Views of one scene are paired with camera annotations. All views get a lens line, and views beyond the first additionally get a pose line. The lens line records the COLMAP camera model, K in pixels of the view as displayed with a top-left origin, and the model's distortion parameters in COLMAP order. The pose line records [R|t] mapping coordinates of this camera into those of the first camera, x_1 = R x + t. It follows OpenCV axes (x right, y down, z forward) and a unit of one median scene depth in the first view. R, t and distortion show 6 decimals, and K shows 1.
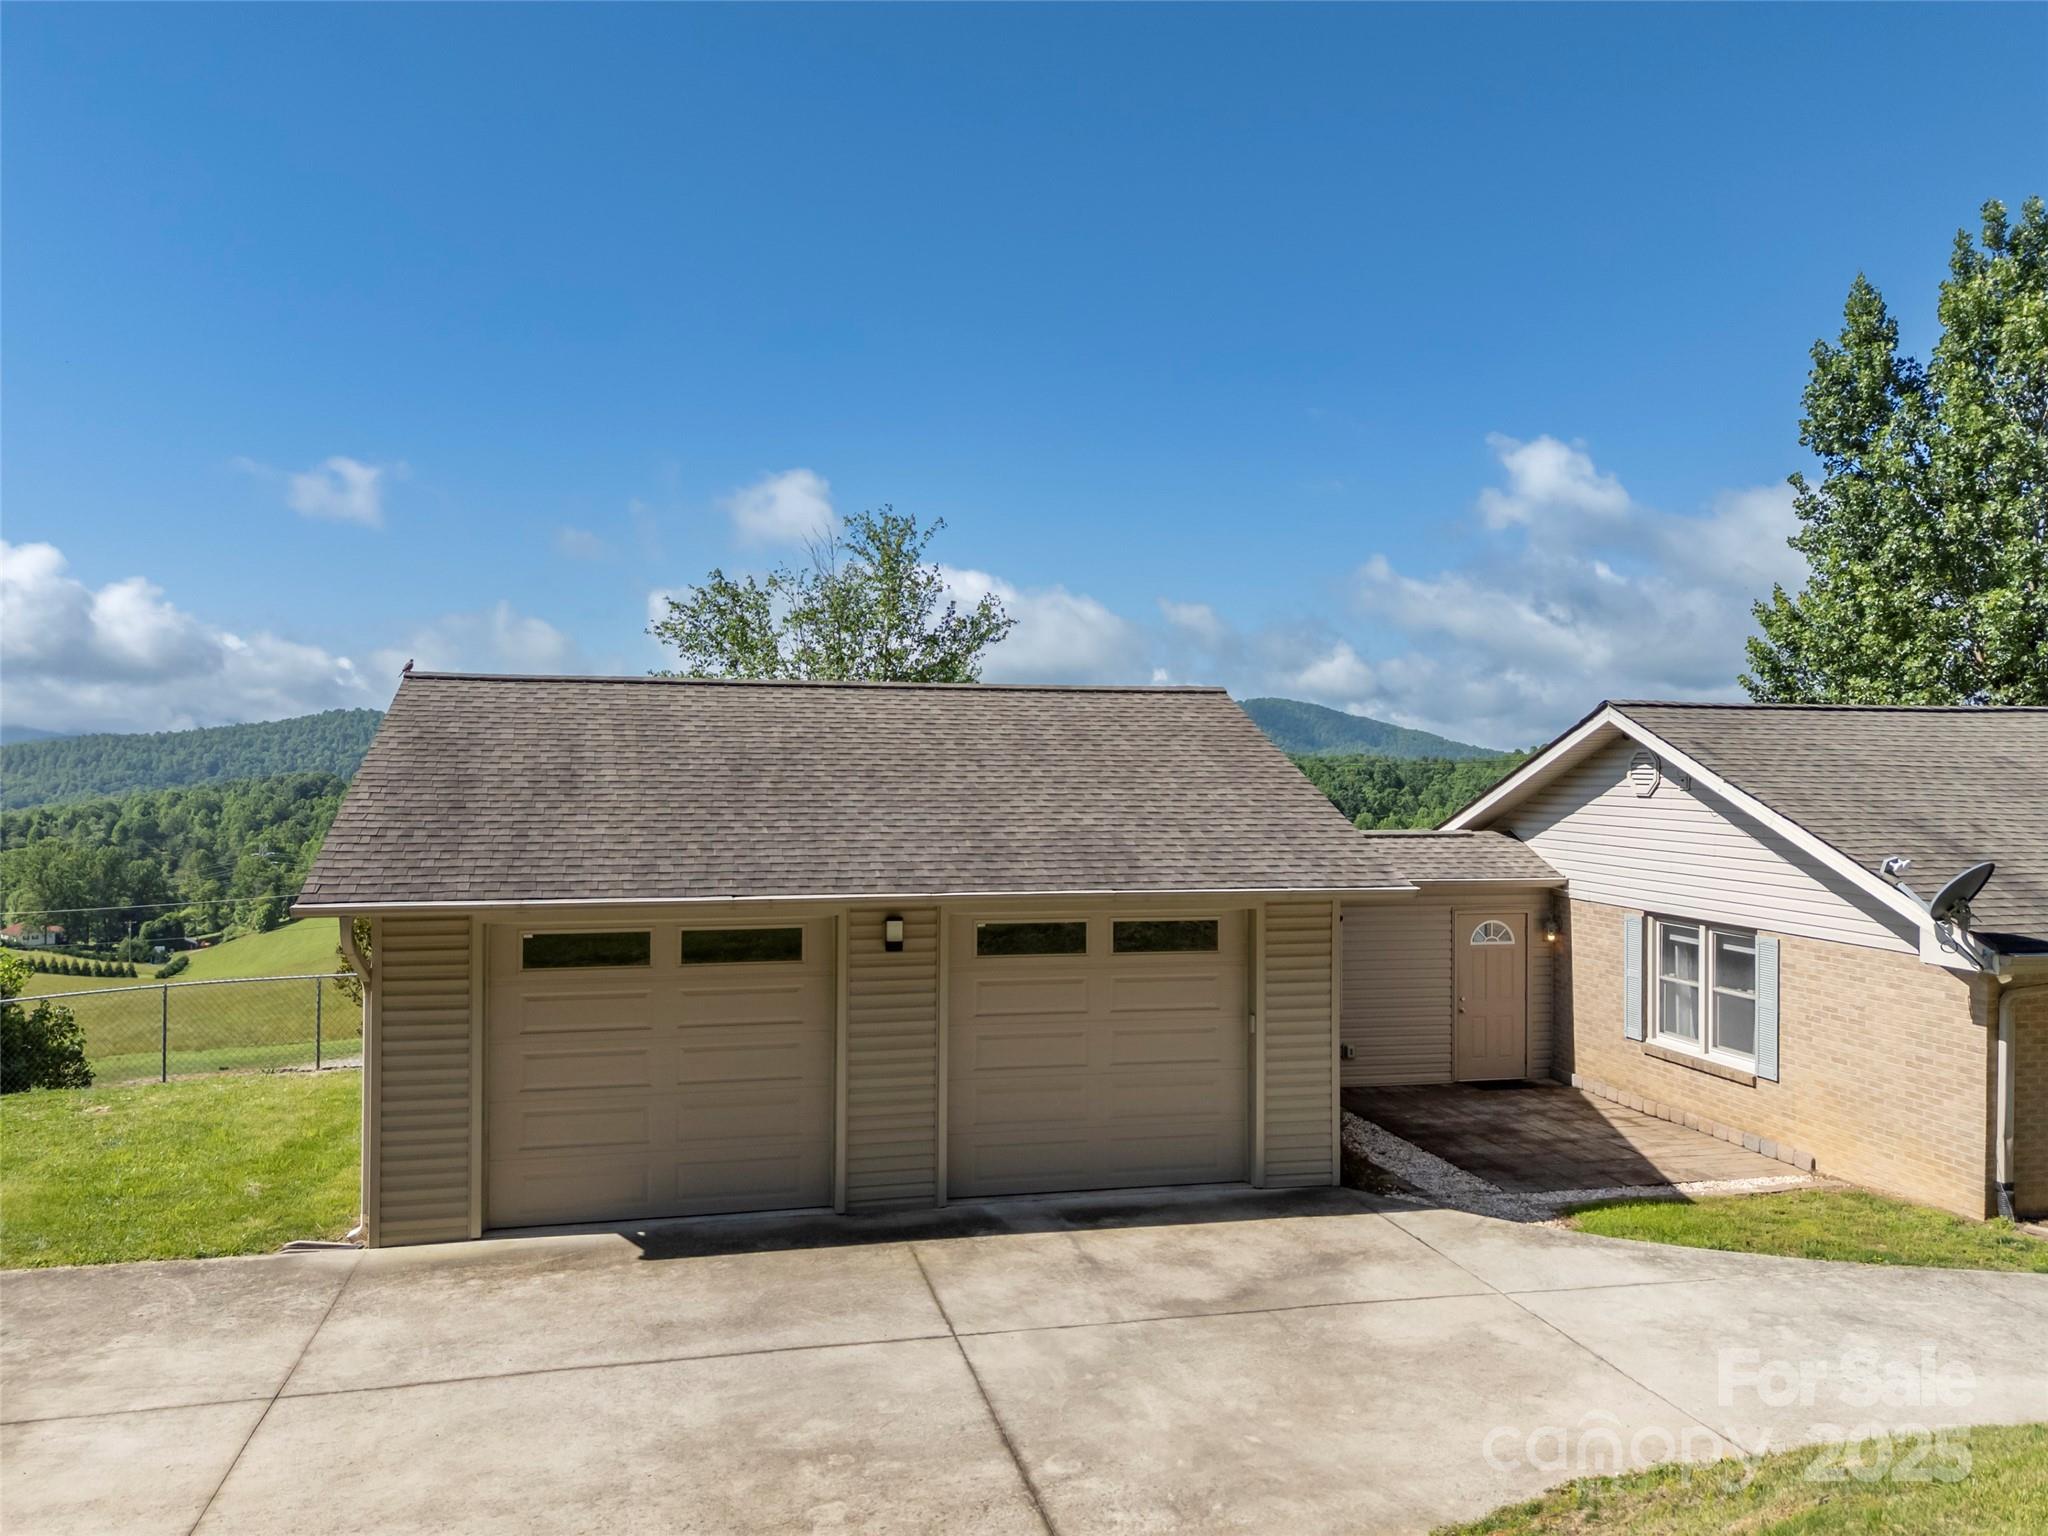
lens RADIAL K [[1494.0, 0, 1038.8], [0, 1494.0, 772.2], [0, 0, 1]] dist [0.069540, -0.057884]
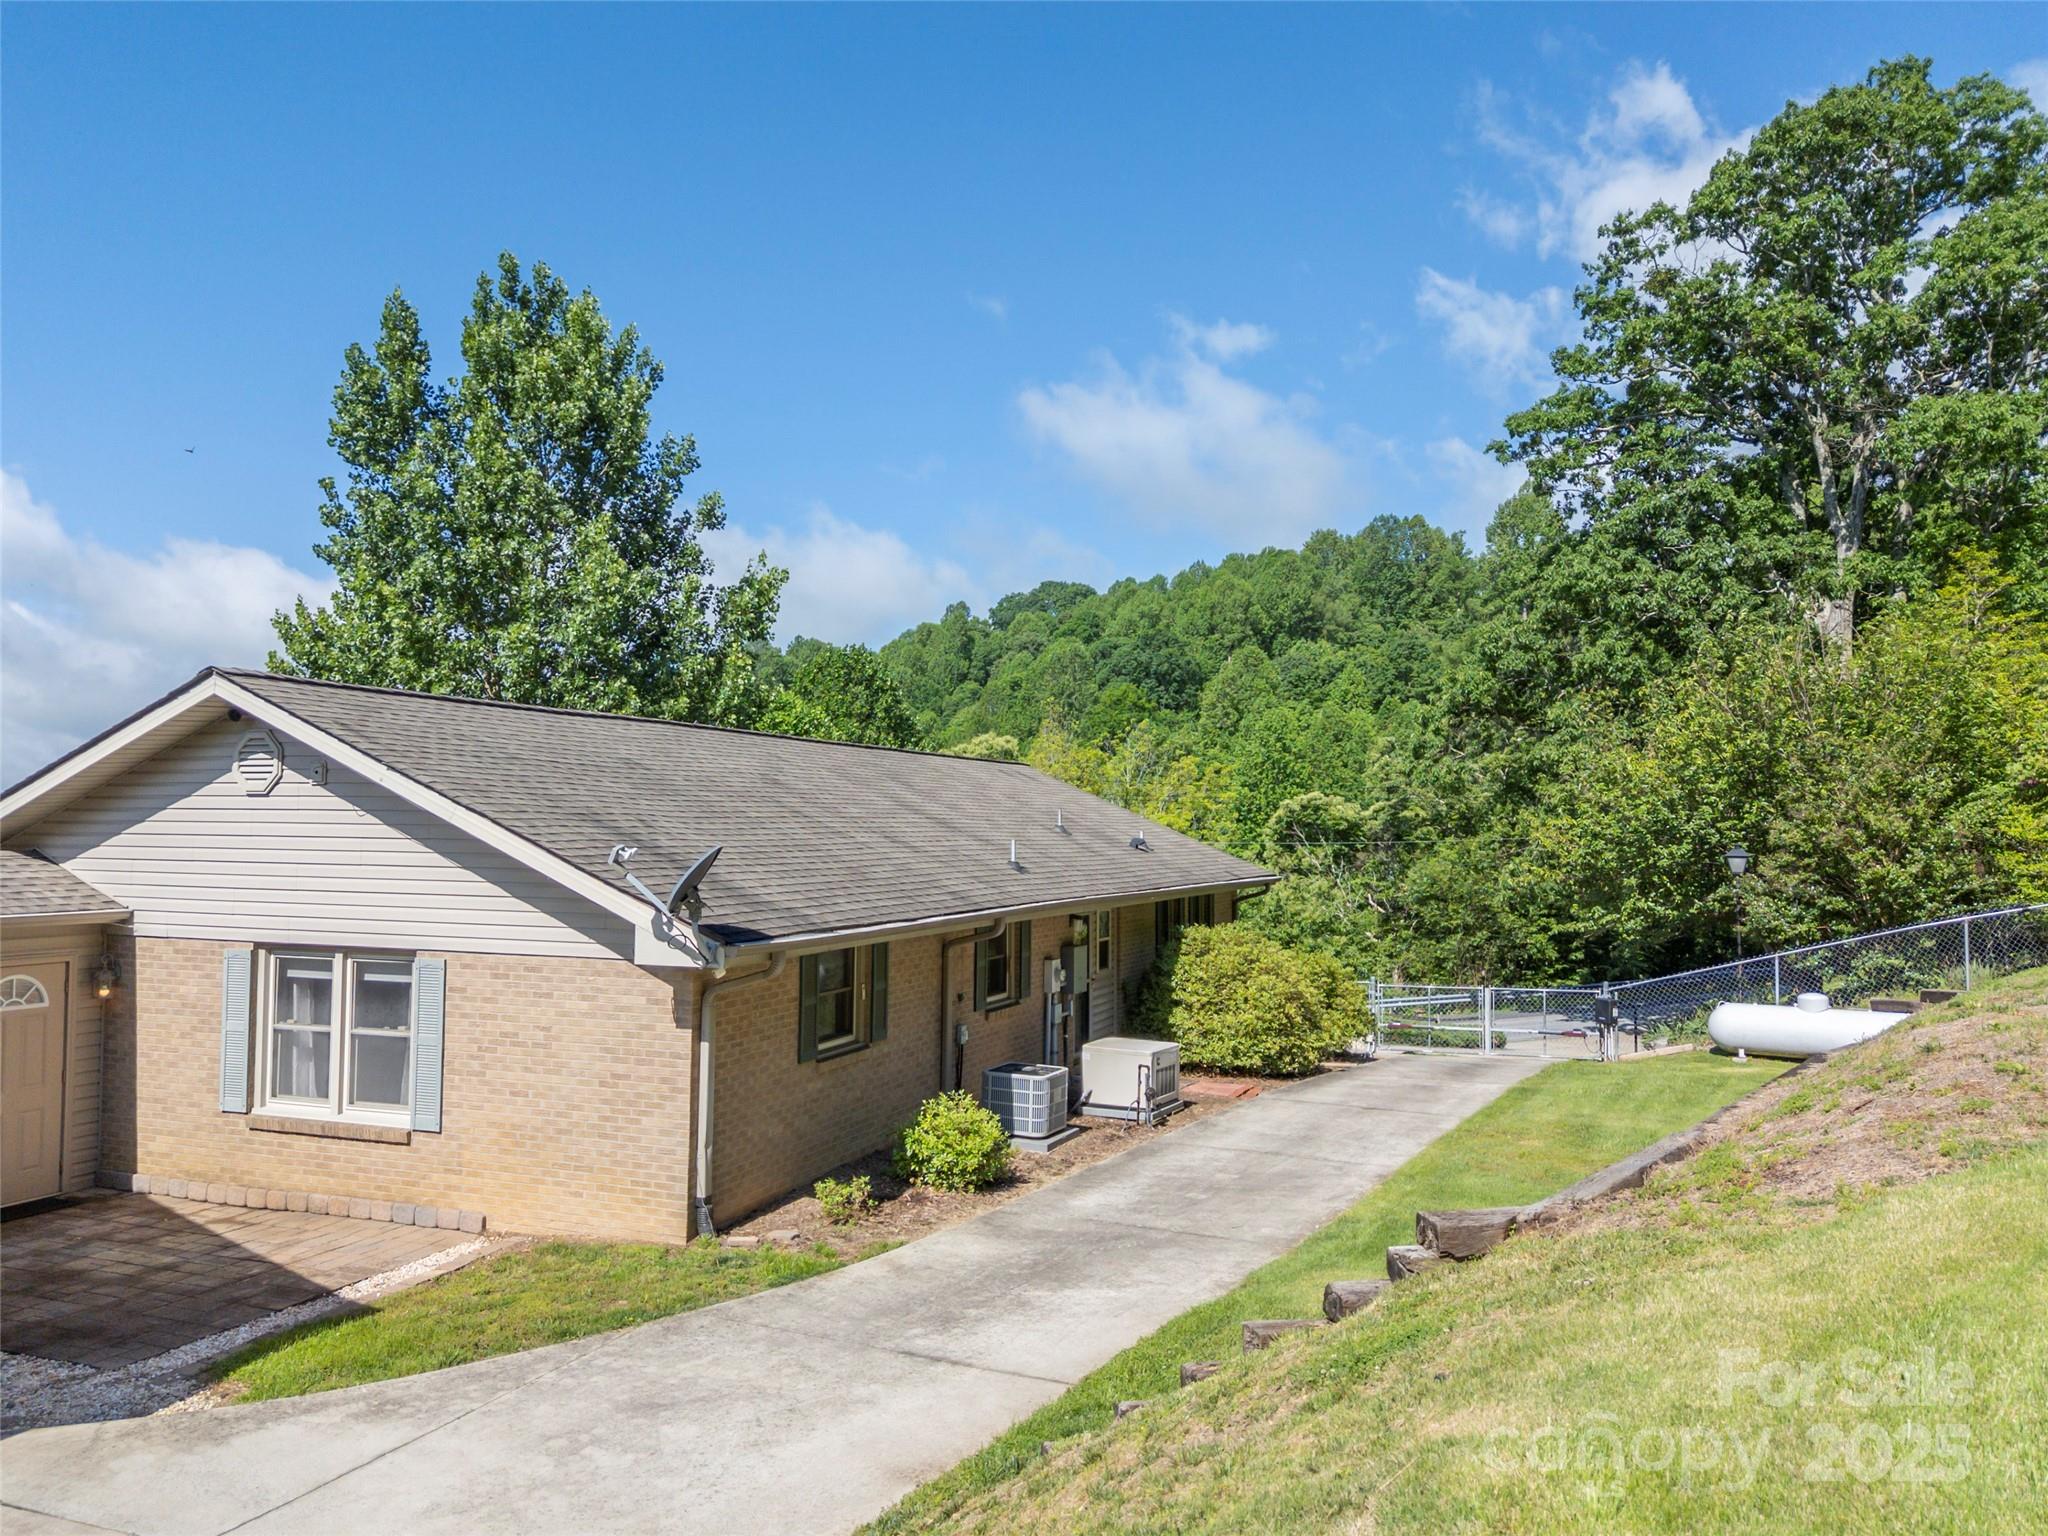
lens RADIAL K [[1494.0, 0, 1002.8], [0, 1494.0, 769.2], [0, 0, 1]] dist [0.069540, -0.057884]
pose [[0.584587, 0.031555, 0.810717, -0.010215], [0.001488, 0.999200, -0.039963, 0.046572], [-0.811330, 0.024568, 0.584072, 0.311671]]
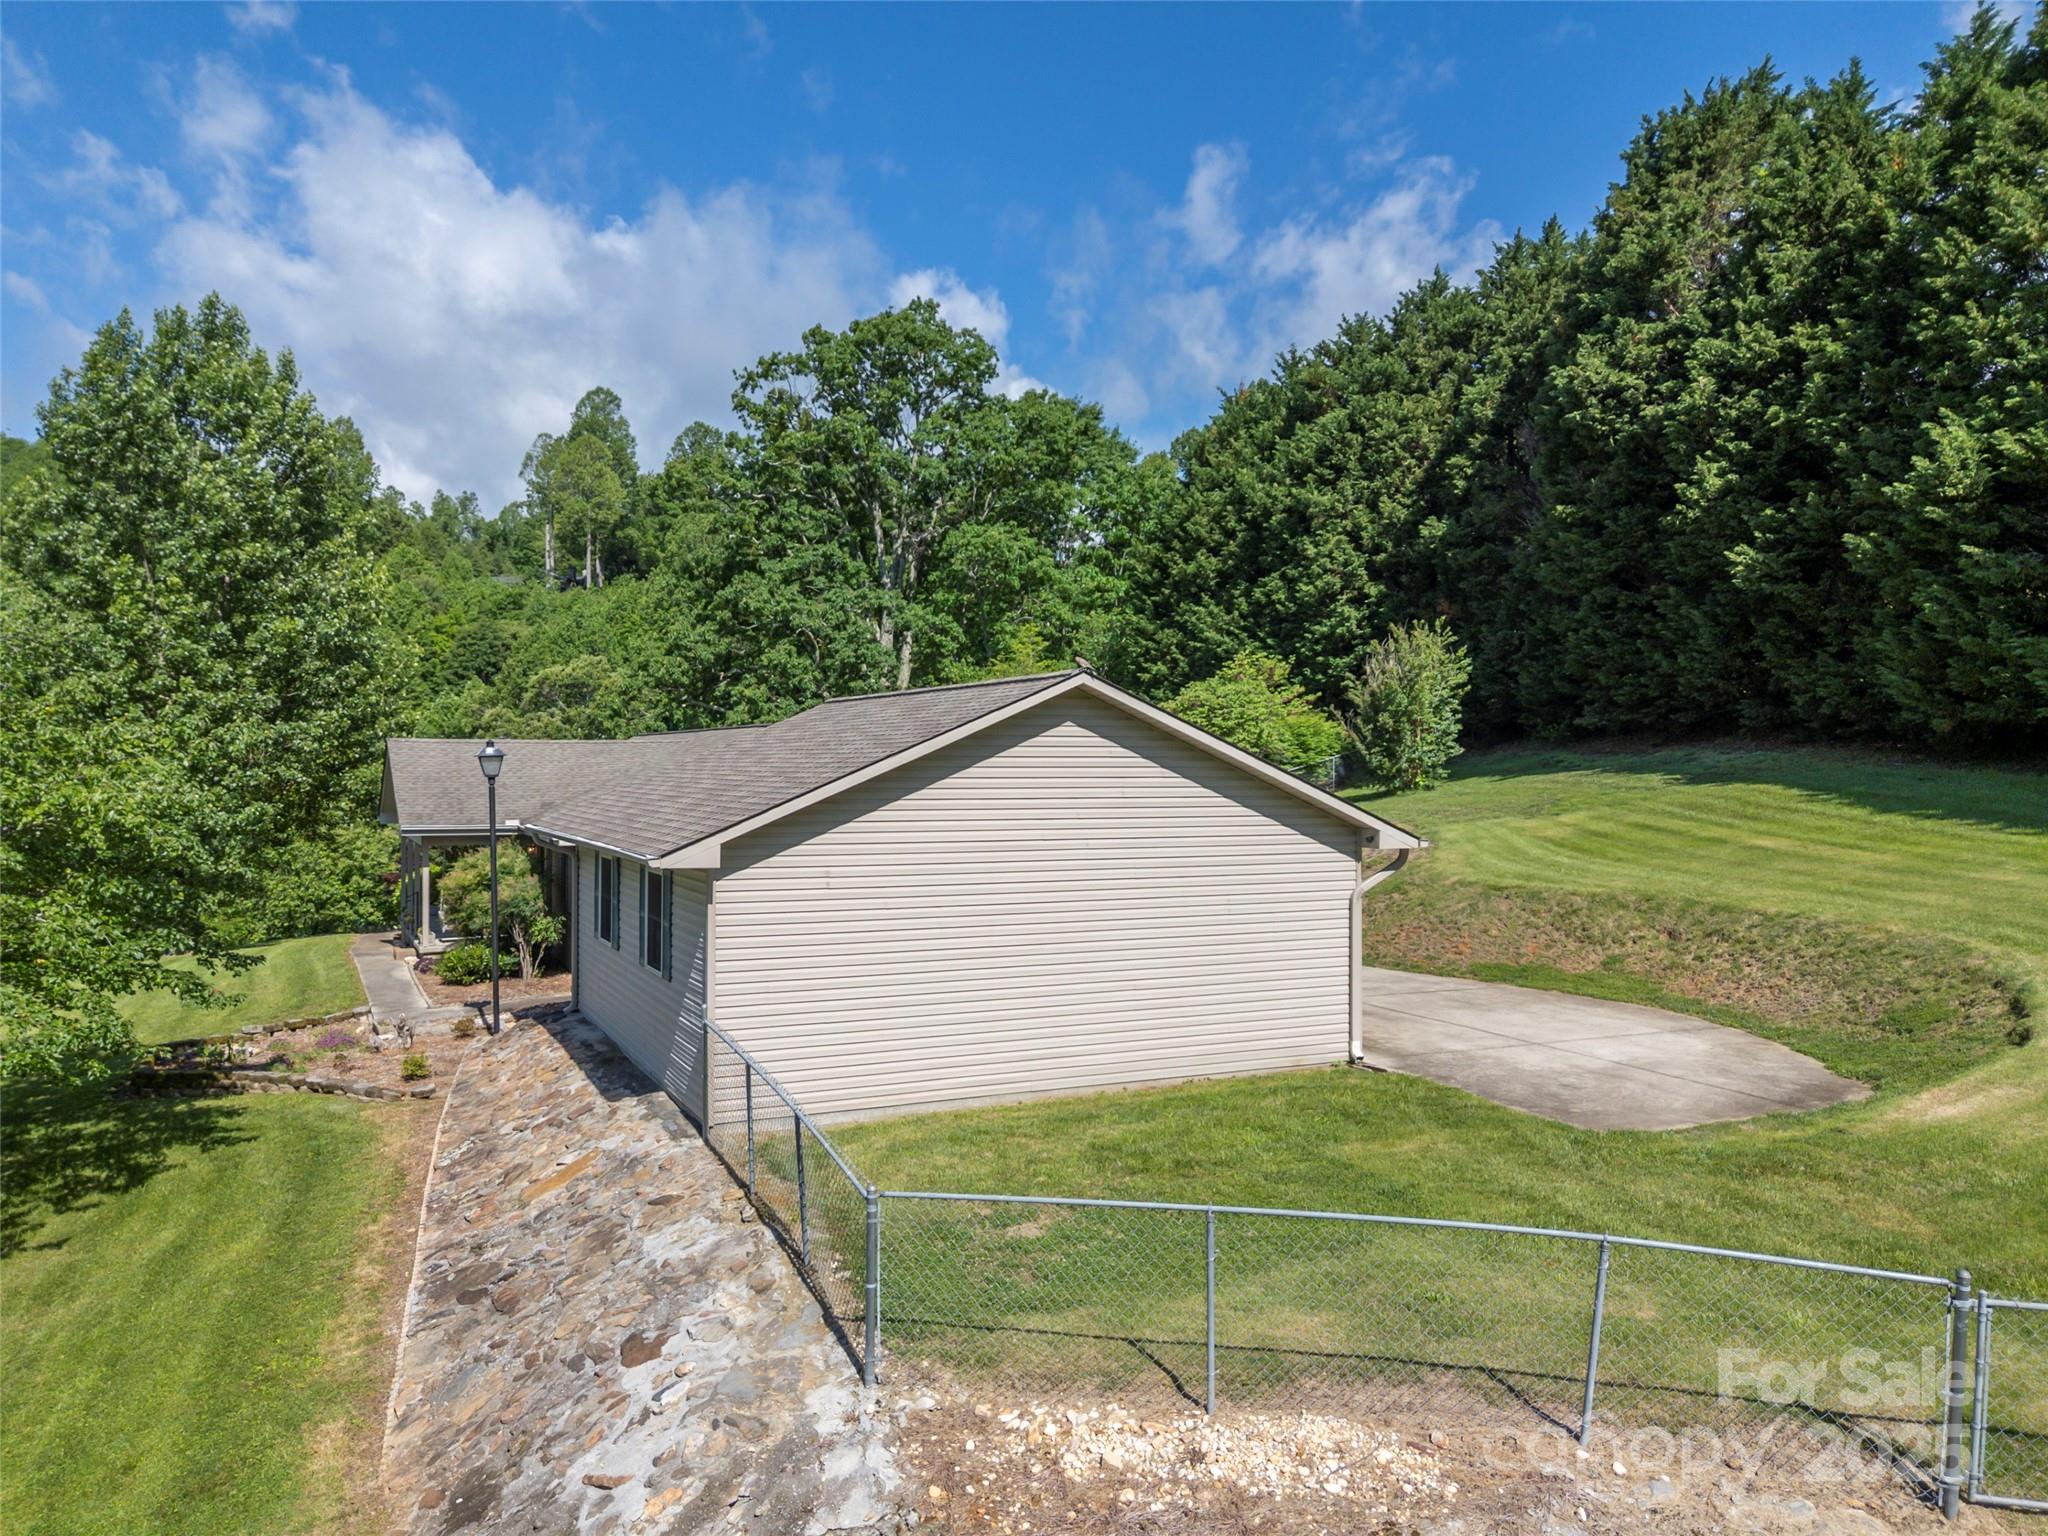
lens RADIAL K [[1494.0, 0, 1028.9], [0, 1494.0, 774.4], [0, 0, 1]] dist [0.069540, -0.057884]
pose [[-0.215863, -0.012111, 0.976349, -1.726934], [0.000941, 0.999920, 0.012611, -0.003523], [-0.976423, 0.003641, -0.215834, 1.542107]]
